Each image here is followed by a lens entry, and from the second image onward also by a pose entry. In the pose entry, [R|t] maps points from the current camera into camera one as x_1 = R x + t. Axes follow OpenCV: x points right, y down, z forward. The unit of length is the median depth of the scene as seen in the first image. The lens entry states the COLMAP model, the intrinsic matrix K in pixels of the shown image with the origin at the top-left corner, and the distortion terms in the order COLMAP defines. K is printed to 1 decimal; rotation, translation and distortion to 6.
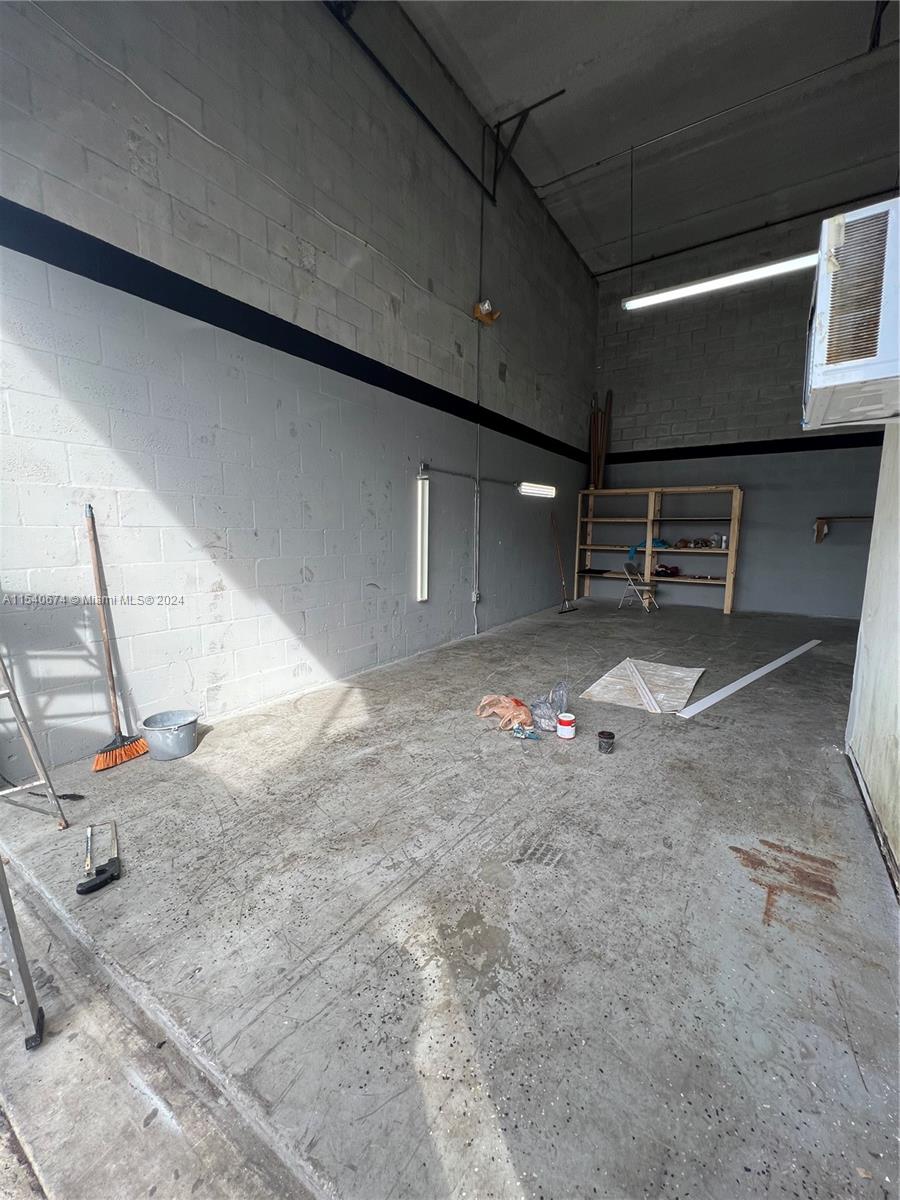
lens RADIAL K [[482.5, 0, 449.3], [0, 482.5, 598.3], [0, 0, 1]] dist [0.000723, 0.000069]
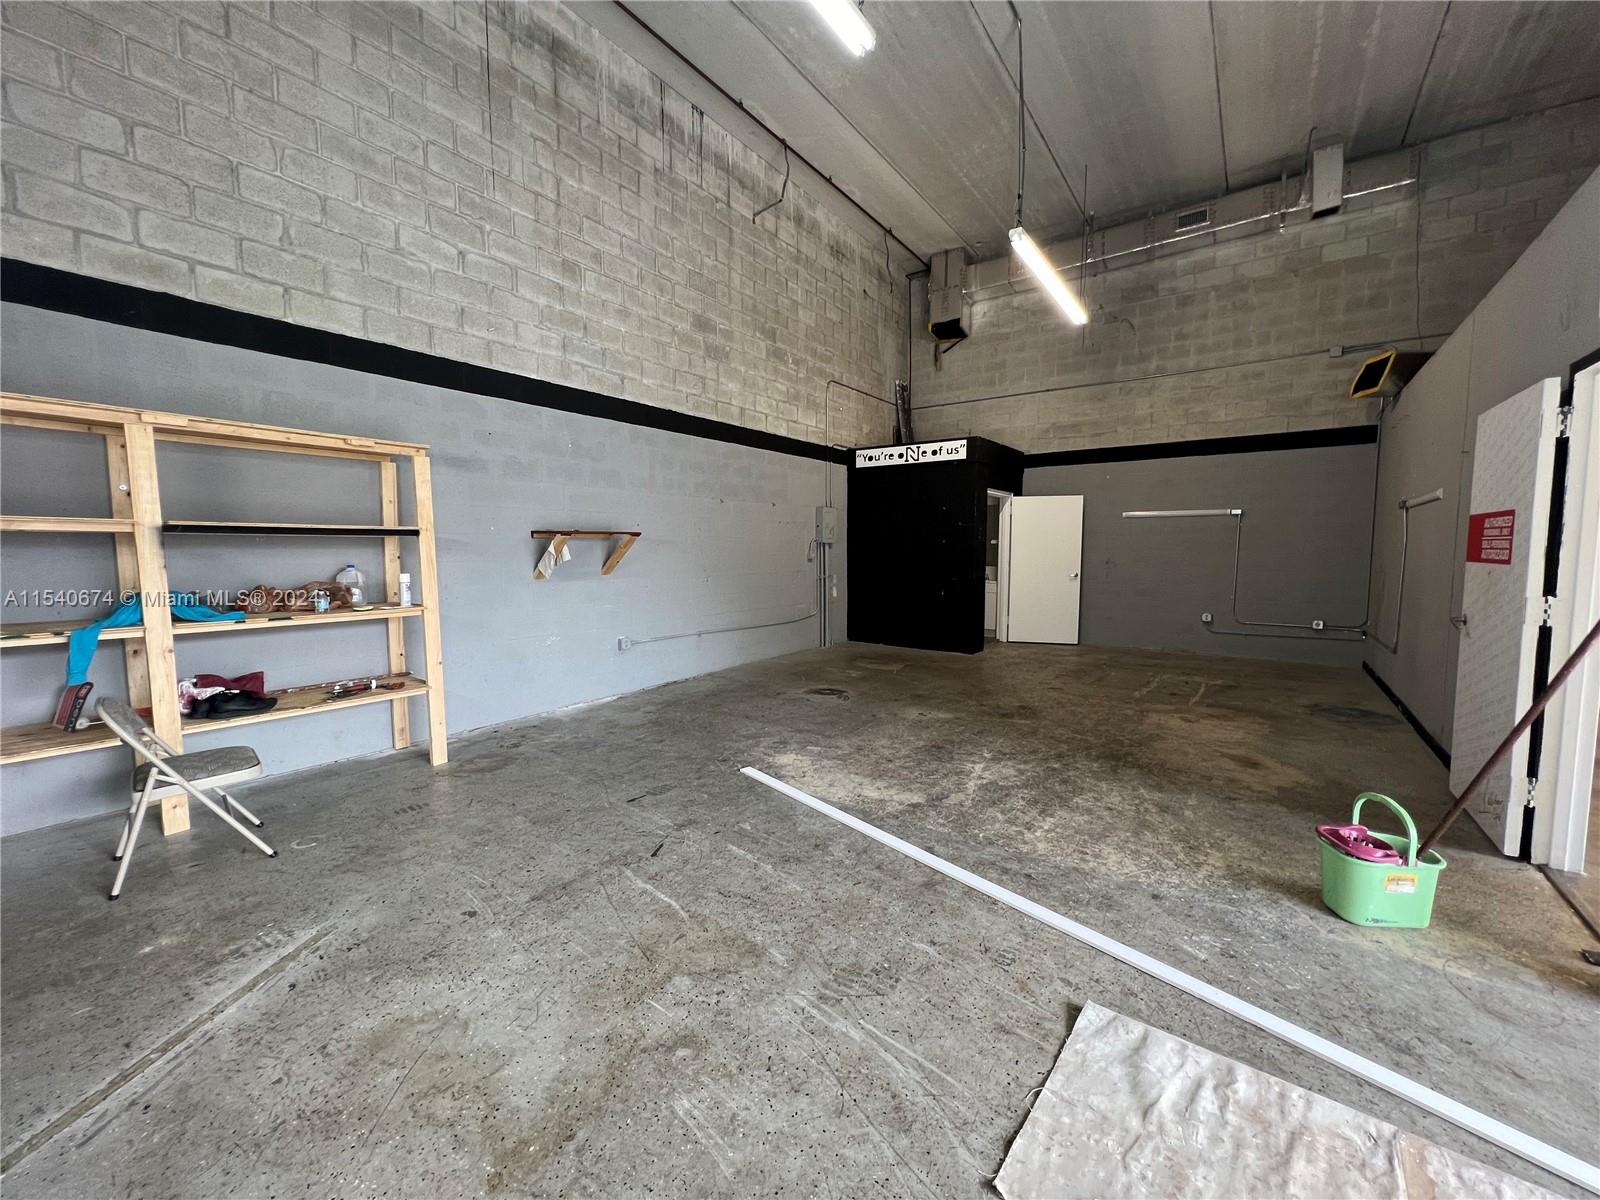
lens RADIAL K [[643.3, 0, 799.0], [0, 643.3, 600.8], [0, 0, 1]] dist [0.000723, 0.000069]
pose [[0.037184, -0.090510, 0.995201, 0.062819], [0.135567, 0.987140, 0.084712, -0.104246], [-0.990070, 0.131766, 0.048976, 0.636389]]
